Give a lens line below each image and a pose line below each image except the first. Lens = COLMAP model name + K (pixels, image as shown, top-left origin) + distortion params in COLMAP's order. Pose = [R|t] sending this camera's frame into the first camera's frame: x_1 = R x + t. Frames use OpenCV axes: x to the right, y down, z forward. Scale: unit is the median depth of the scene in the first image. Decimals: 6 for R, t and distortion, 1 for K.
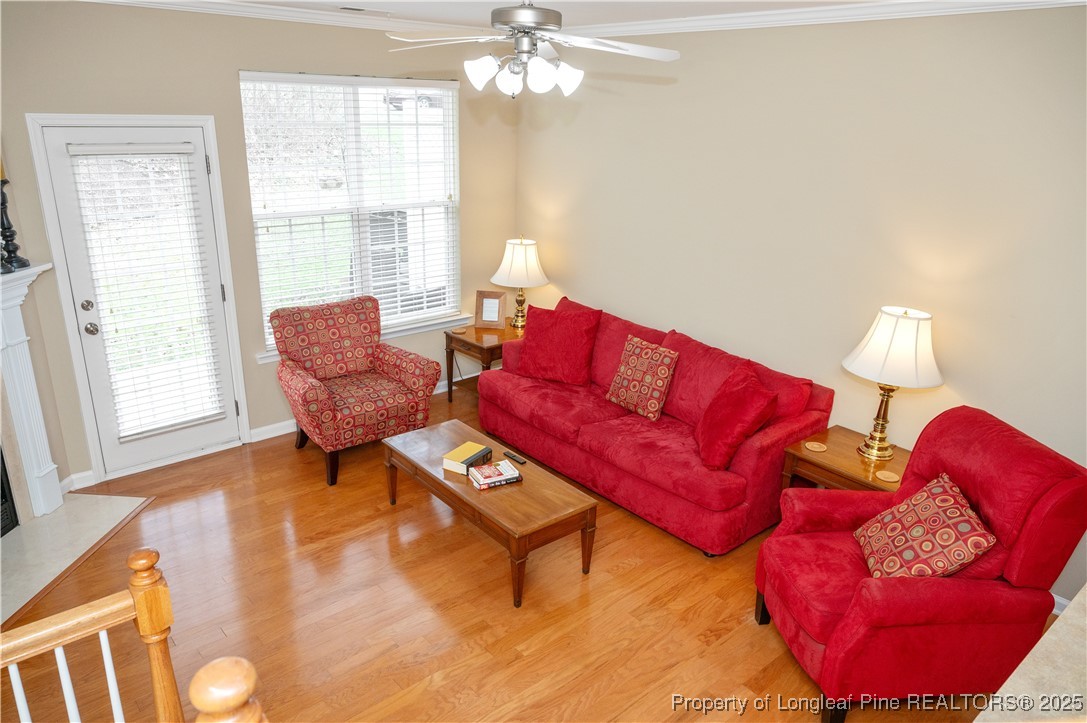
lens RADIAL K [[745.9, 0, 548.2], [0, 745.9, 357.6], [0, 0, 1]] dist [-0.002678, 0.000855]
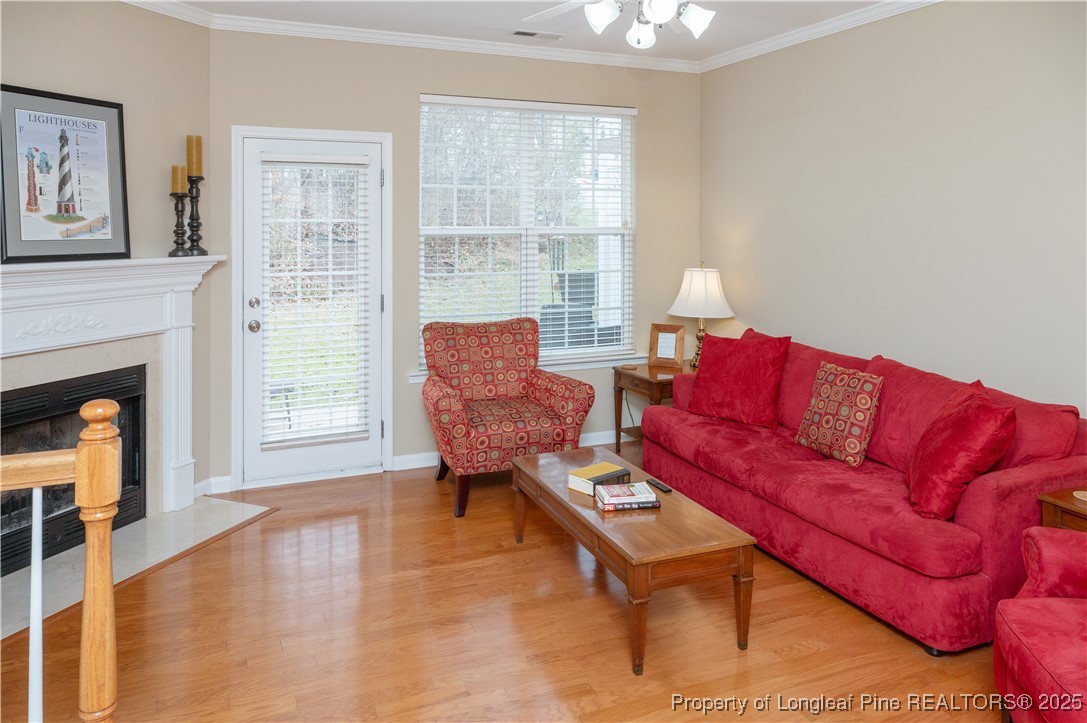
lens RADIAL K [[775.9, 0, 547.7], [0, 775.9, 219.9], [0, 0, 1]] dist [-0.005512, -0.003127]
pose [[0.951987, -0.027701, -0.304883, 0.091583], [-0.073880, 0.945674, -0.316610, 0.121282], [0.297091, 0.323933, 0.898223, 0.108841]]
